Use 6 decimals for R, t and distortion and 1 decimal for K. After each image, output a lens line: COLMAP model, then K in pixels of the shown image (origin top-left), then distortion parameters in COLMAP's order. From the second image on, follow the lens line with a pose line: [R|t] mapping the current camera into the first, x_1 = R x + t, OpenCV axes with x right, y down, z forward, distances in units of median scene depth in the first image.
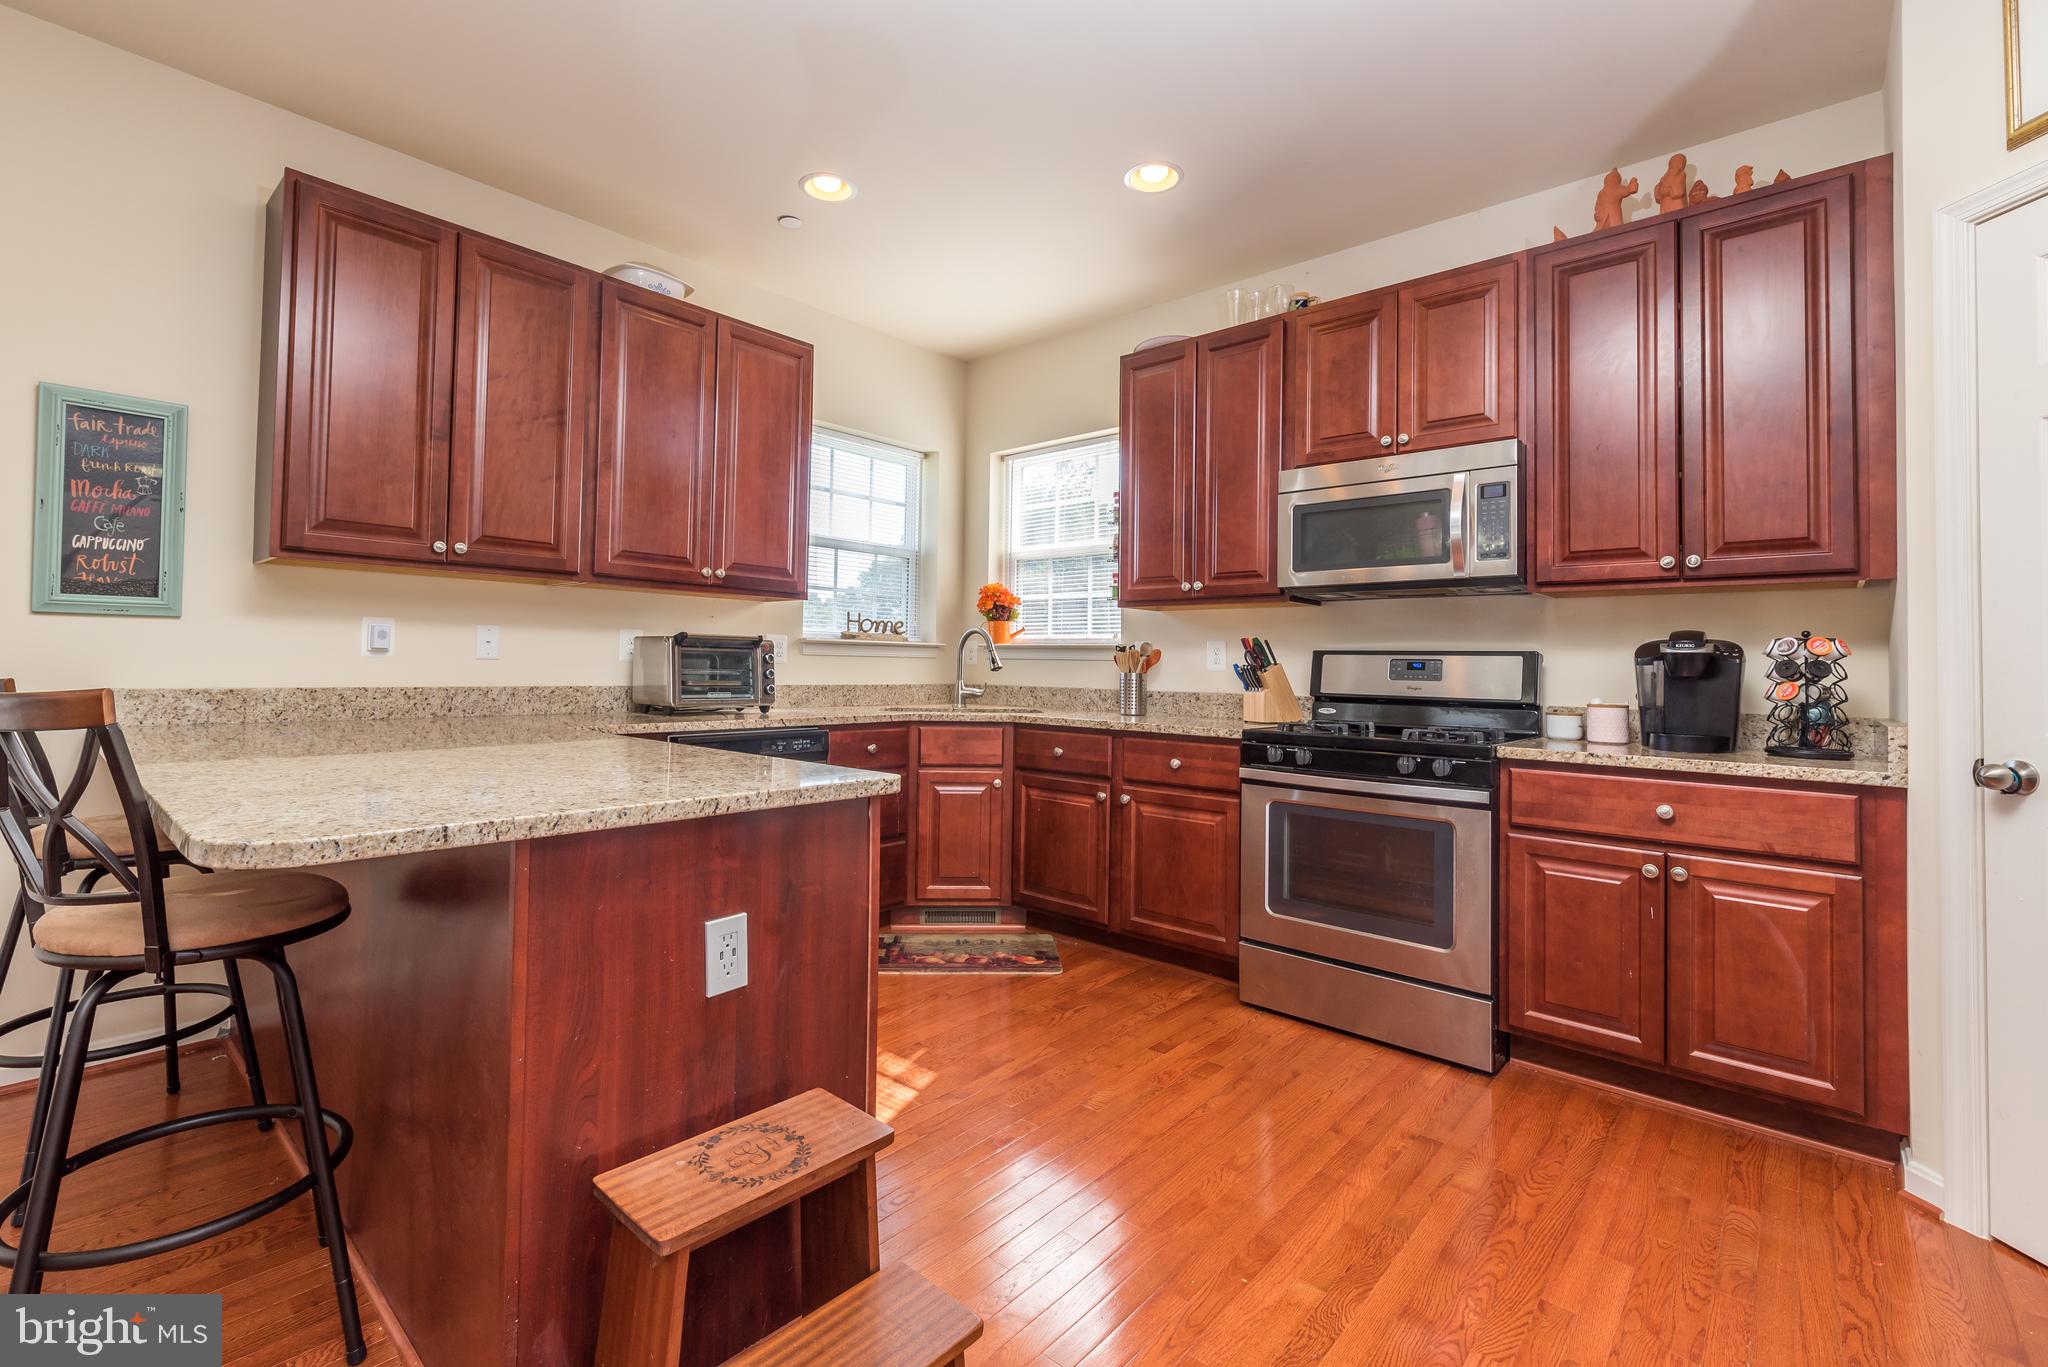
lens RADIAL K [[884.6, 0, 1039.7], [0, 884.6, 645.8], [0, 0, 1]] dist [0.000530, -0.000618]
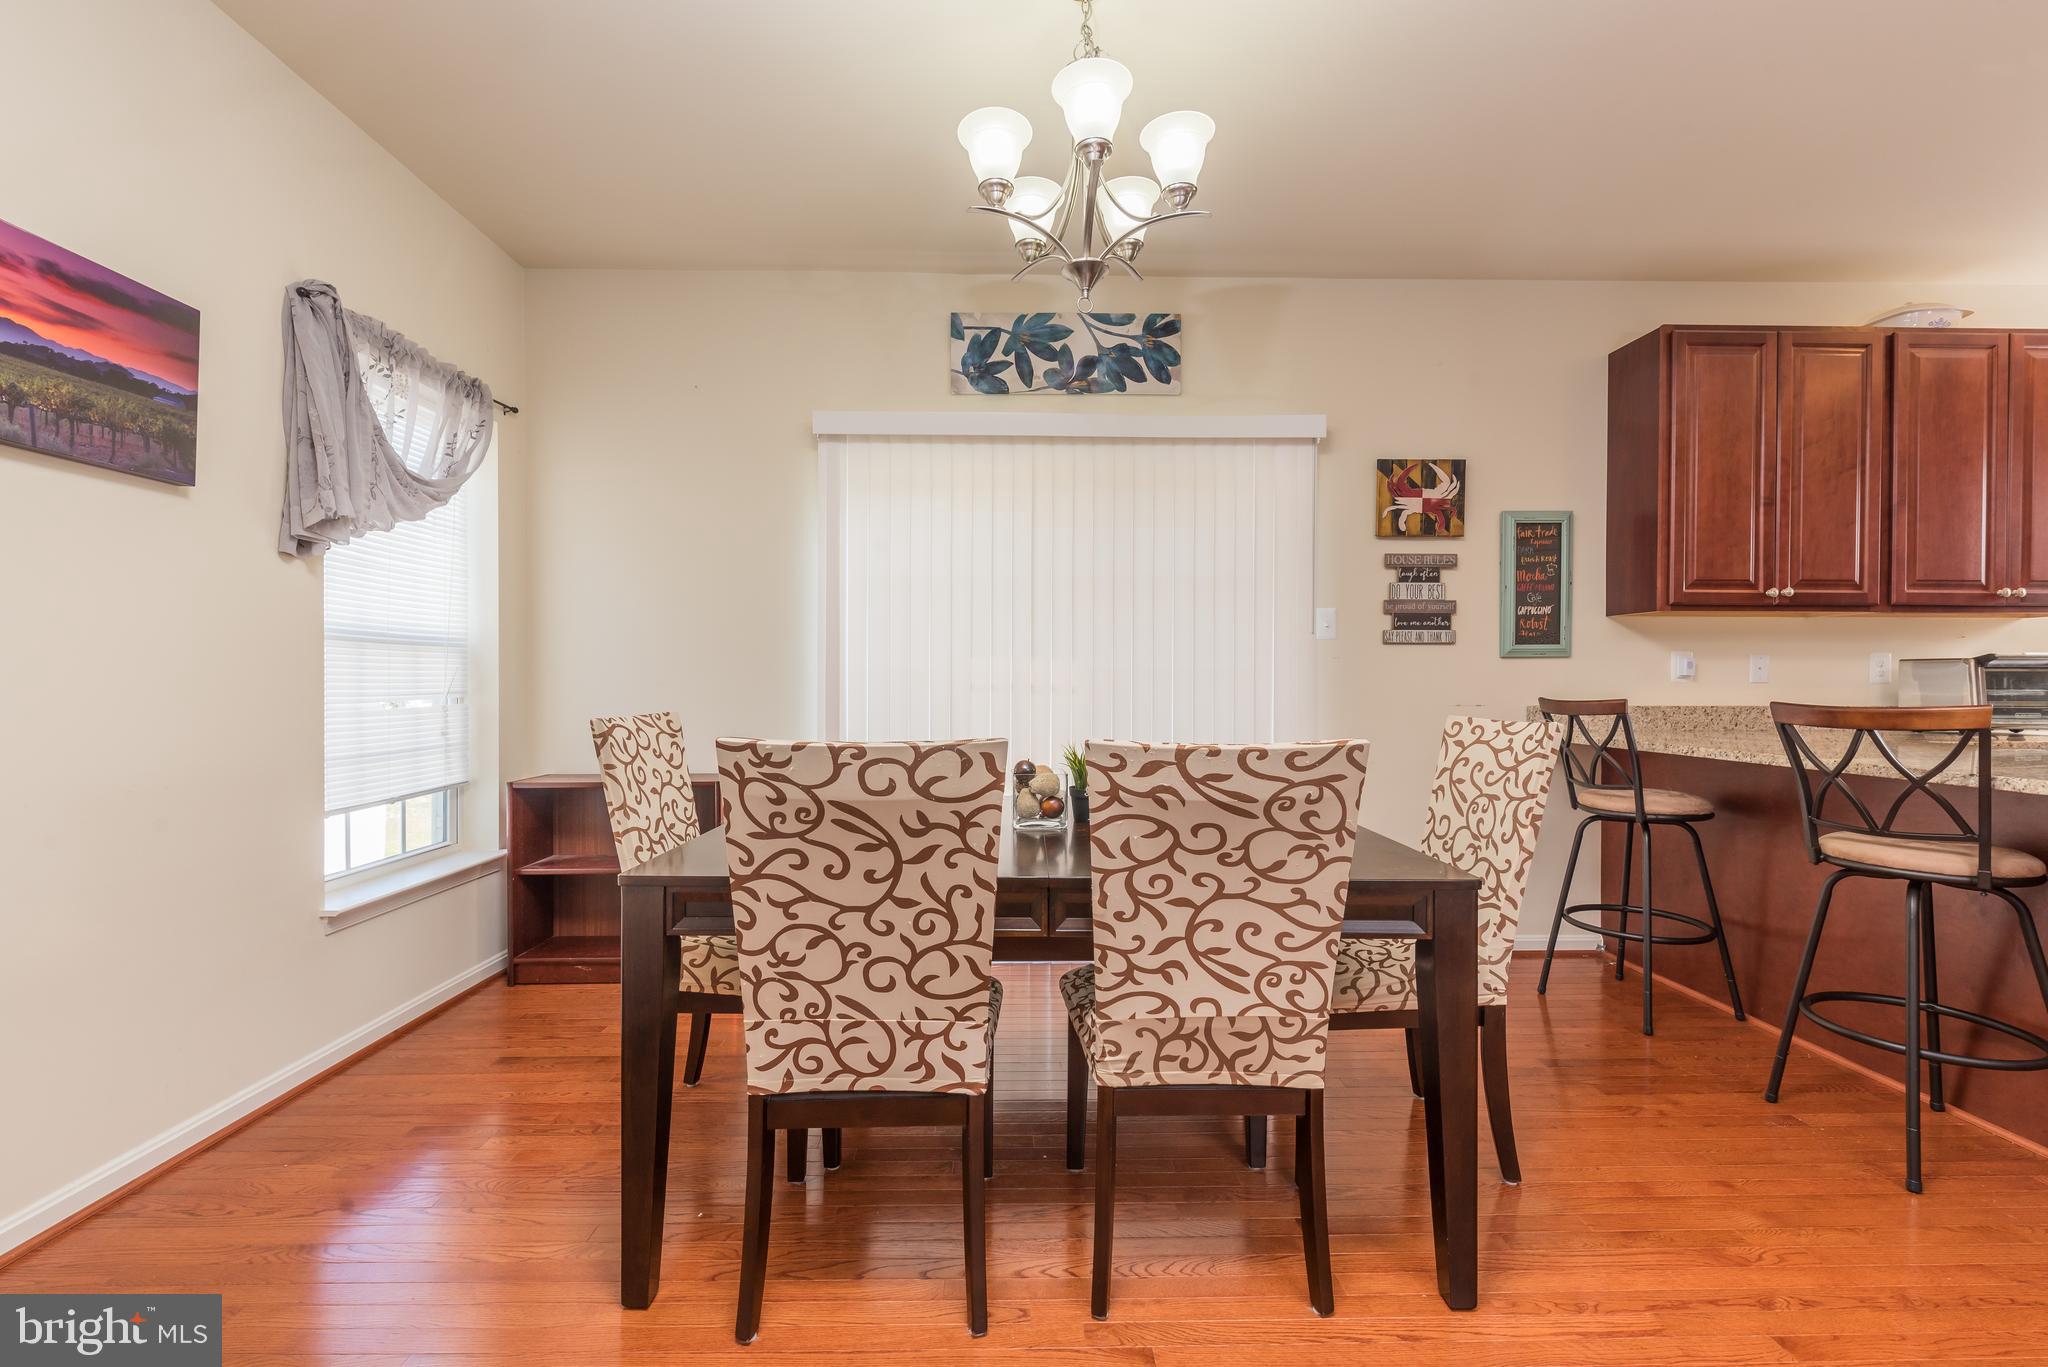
lens RADIAL K [[884.6, 0, 1022.3], [0, 884.6, 685.2], [0, 0, 1]] dist [0.000530, -0.000618]
pose [[0.672313, -0.012100, -0.740168, -0.440951], [0.028039, 0.999565, 0.009128, -0.021798], [0.739736, -0.026890, 0.672360, -0.567822]]
